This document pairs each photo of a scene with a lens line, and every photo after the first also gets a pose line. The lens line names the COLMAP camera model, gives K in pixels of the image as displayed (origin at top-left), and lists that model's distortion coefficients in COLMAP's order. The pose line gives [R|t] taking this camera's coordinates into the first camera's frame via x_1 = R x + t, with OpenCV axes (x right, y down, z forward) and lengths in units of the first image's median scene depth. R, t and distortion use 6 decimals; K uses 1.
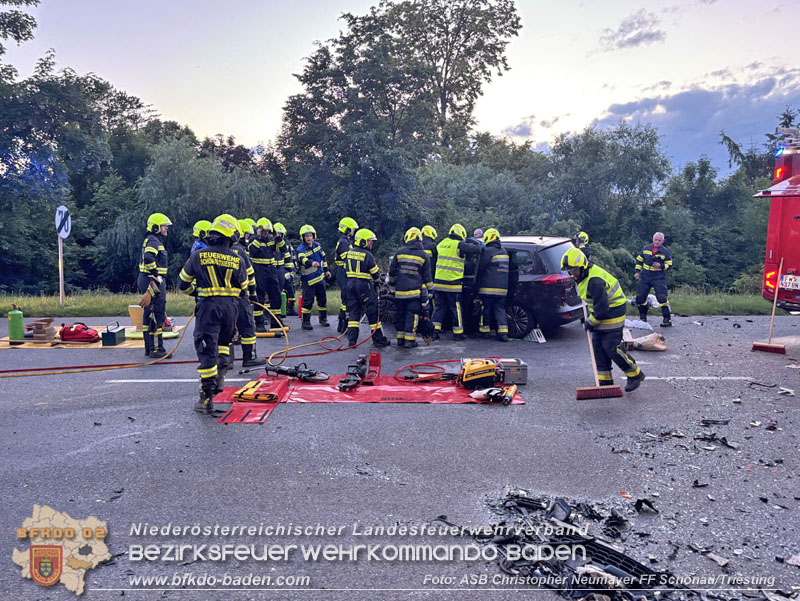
lens RADIAL K [[626.4, 0, 418.2], [0, 626.4, 301.9], [0, 0, 1]] dist [0.058774, -0.073869]
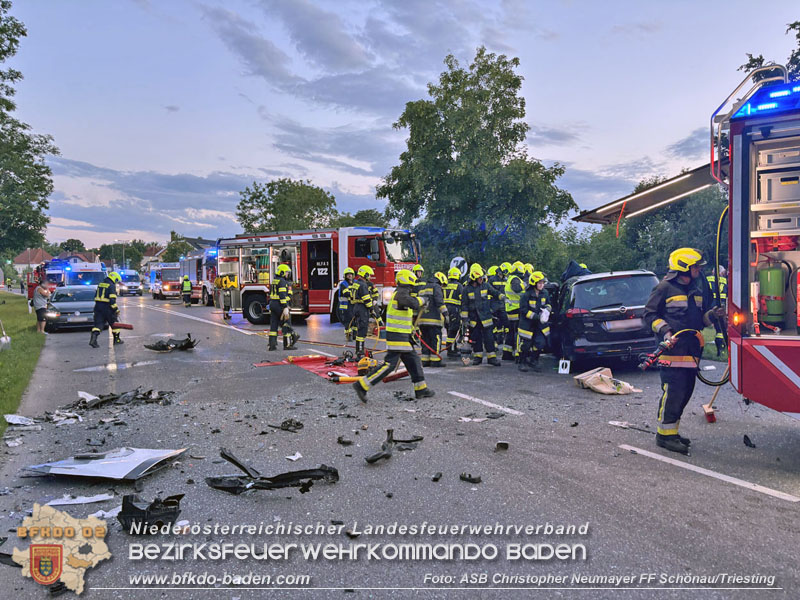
lens RADIAL K [[626.4, 0, 402.0], [0, 626.4, 318.7], [0, 0, 1]] dist [0.058774, -0.073869]
pose [[0.406481, 0.050851, -0.912243, 0.472267], [-0.081775, 0.996468, 0.019108, -0.009623], [0.909992, 0.066832, 0.409204, 0.142852]]
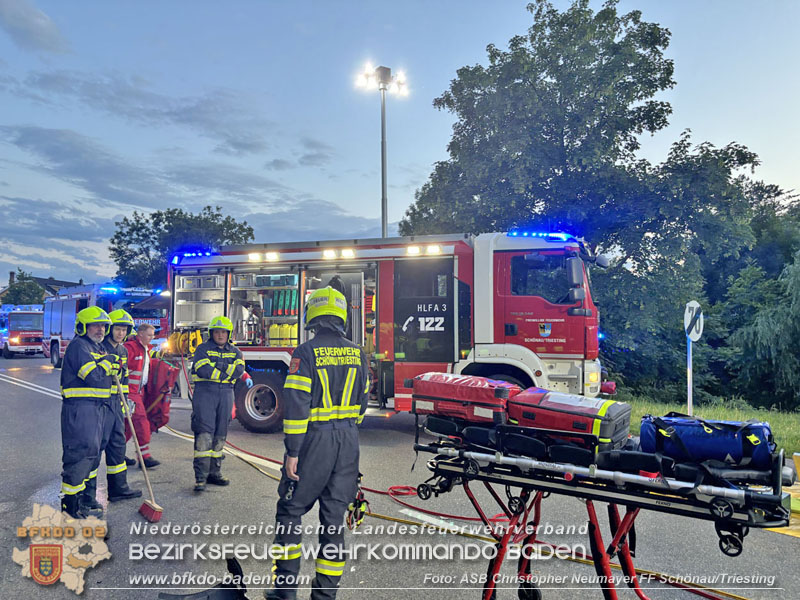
lens RADIAL K [[626.4, 0, 388.1], [0, 626.4, 292.8], [0, 0, 1]] dist [0.058774, -0.073869]
pose [[0.576377, -0.047821, -0.815784, -0.077432], [-0.089806, 0.988533, -0.121398, -0.017690], [0.812234, 0.143234, 0.565473, 0.137321]]
